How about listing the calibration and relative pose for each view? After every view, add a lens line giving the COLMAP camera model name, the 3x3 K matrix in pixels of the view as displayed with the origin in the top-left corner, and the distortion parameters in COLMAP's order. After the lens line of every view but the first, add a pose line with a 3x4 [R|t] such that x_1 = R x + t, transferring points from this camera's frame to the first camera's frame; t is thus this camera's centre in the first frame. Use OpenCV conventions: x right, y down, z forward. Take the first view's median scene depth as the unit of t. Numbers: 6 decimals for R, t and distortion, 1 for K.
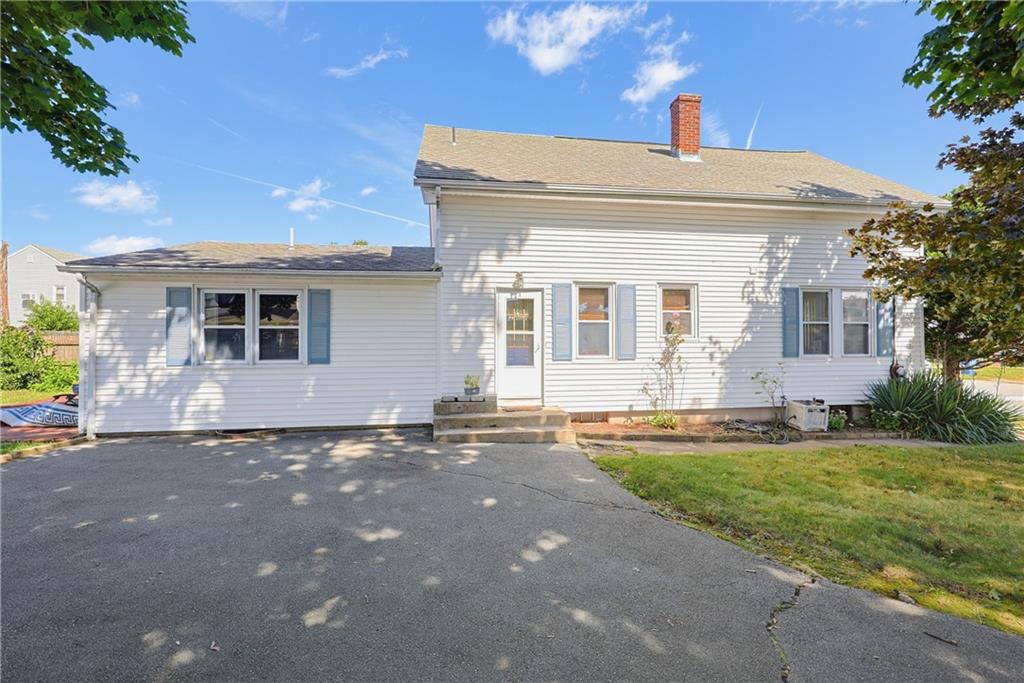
lens RADIAL K [[423.9, 0, 511.1], [0, 423.9, 334.0], [0, 0, 1]] dist [-0.000383, -0.000135]
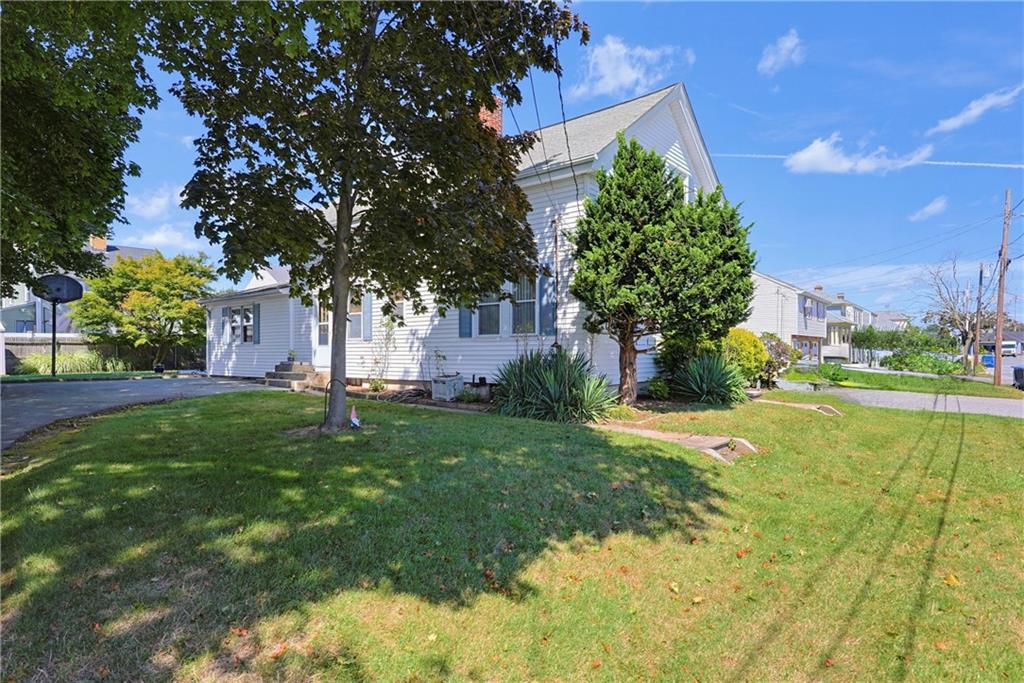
lens RADIAL K [[536.3, 0, 510.0], [0, 536.3, 346.3], [0, 0, 1]] dist [0.018656, -0.000043]
pose [[0.689349, -0.008536, -0.724379, 1.849987], [0.008528, 0.999957, -0.003668, 0.090154], [0.724379, -0.003649, 0.689392, 0.148910]]
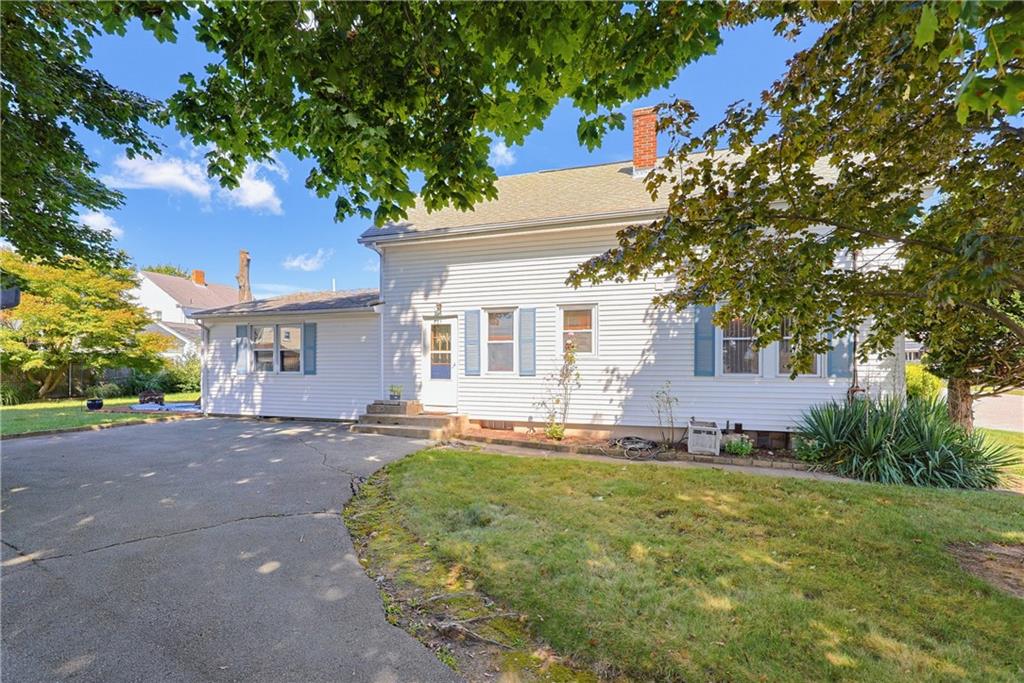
lens RADIAL K [[423.9, 0, 518.2], [0, 423.9, 363.1], [0, 0, 1]] dist [-0.000383, -0.000135]
pose [[0.908446, 0.001062, -0.418002, 0.724949], [0.003138, 0.999951, 0.009360, 0.017377], [0.417991, -0.009815, 0.908398, -0.020191]]
